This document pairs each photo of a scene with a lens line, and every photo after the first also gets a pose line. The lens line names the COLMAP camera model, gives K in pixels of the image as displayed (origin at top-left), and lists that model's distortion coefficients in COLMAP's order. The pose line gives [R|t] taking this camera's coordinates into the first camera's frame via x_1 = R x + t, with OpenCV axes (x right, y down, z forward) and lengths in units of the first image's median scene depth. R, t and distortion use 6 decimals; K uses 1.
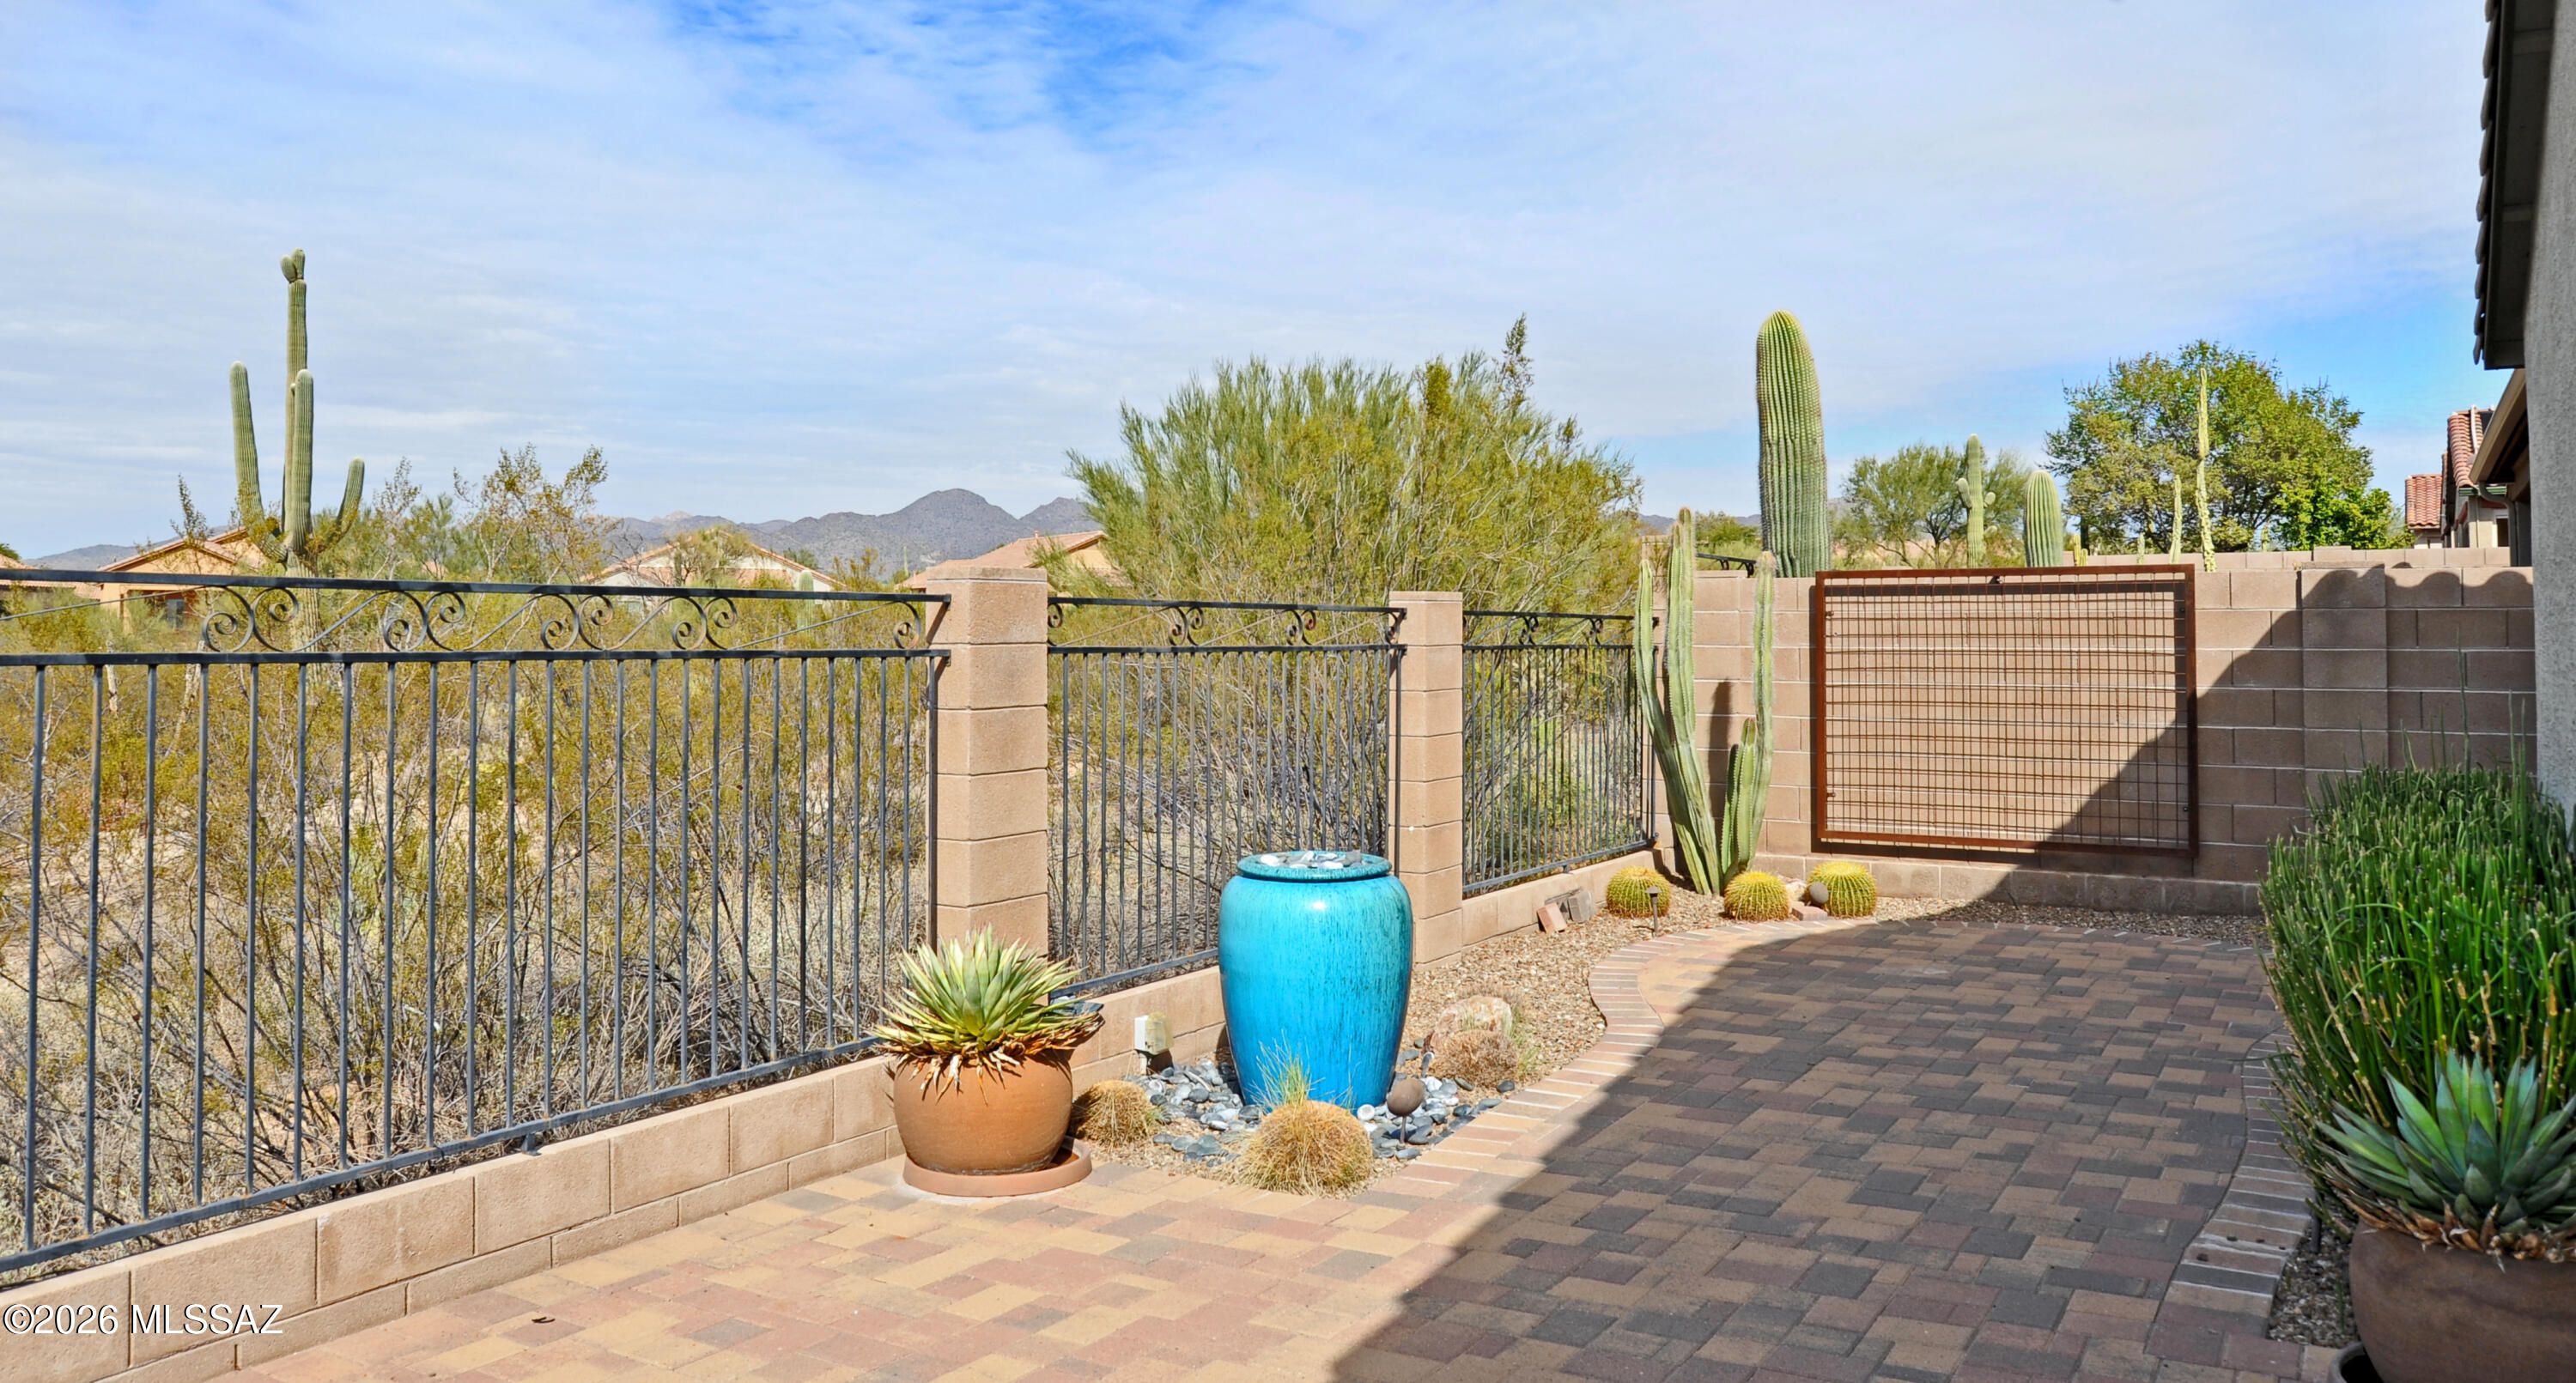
lens RADIAL K [[1787.6, 0, 1290.0], [0, 1787.6, 563.7], [0, 0, 1]] dist [-0.065219, 0.006989]
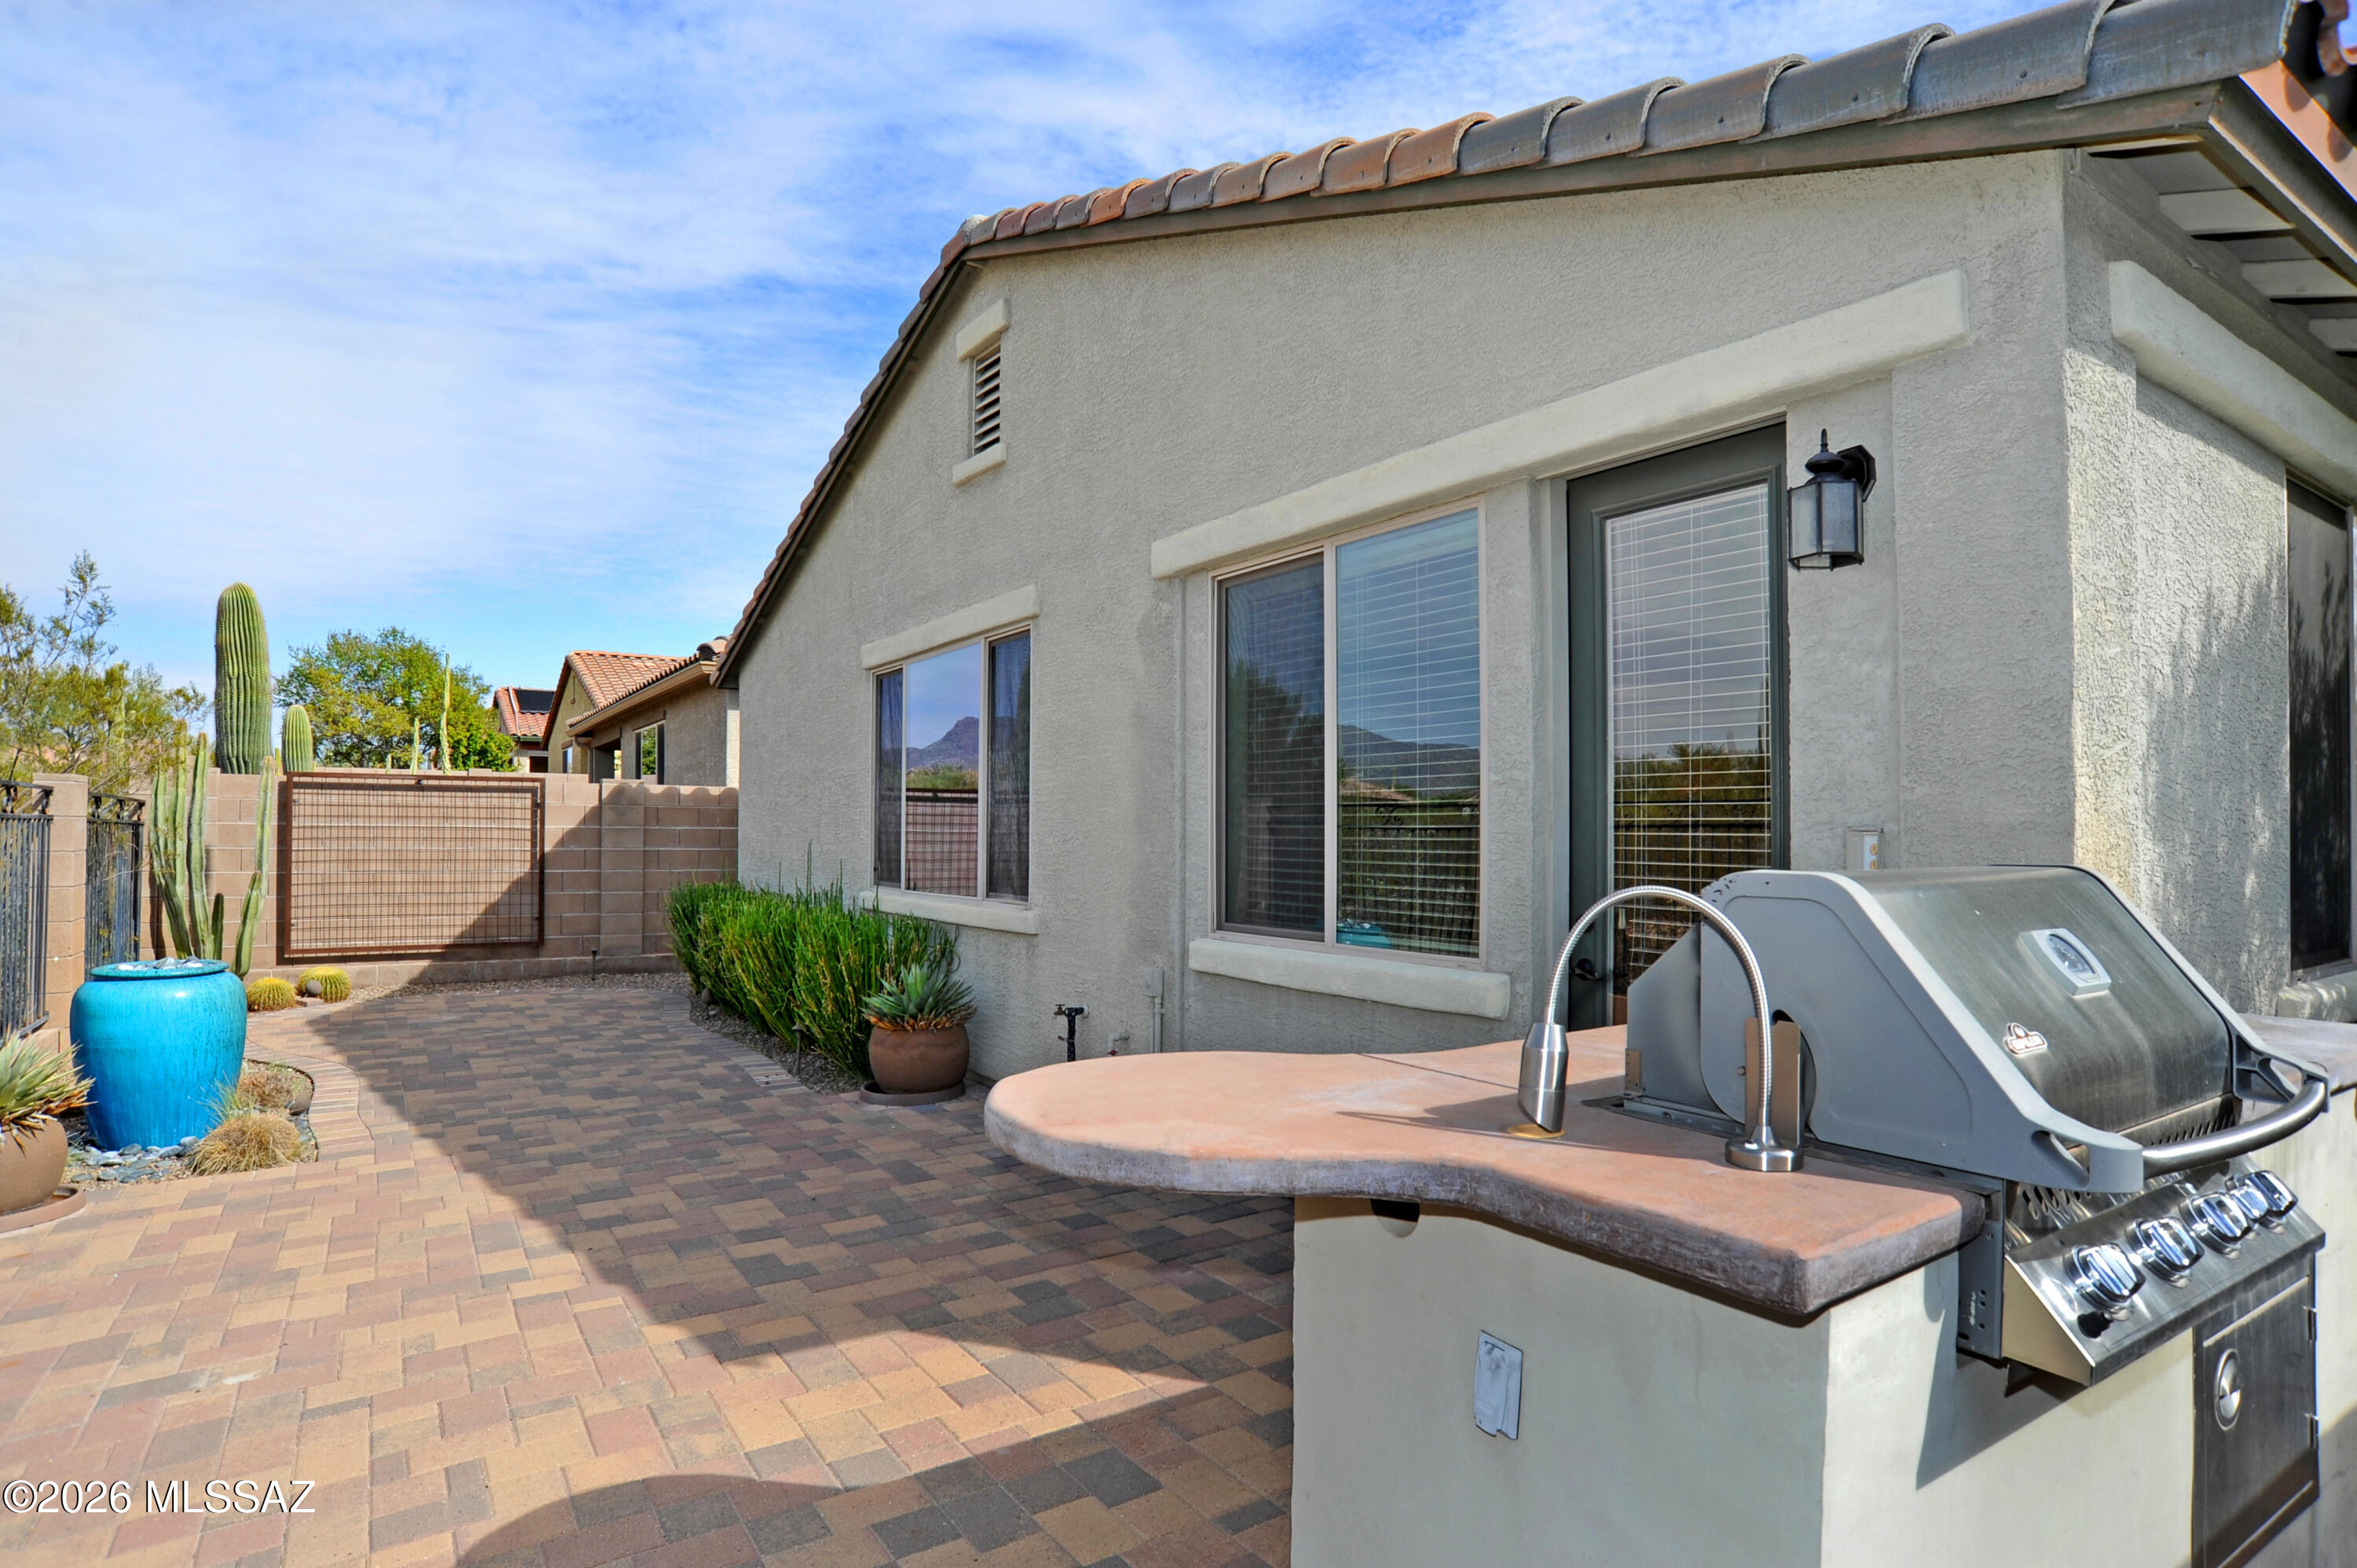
lens RADIAL K [[1249.8, 0, 1179.8], [0, 1249.8, 816.5], [0, 0, 1]] dist [-0.084384, -0.000263]
pose [[0.397696, 0.015195, 0.917391, -0.340688], [-0.042019, 0.999115, 0.001666, 0.009829], [-0.916554, -0.039210, 0.397983, -0.060699]]
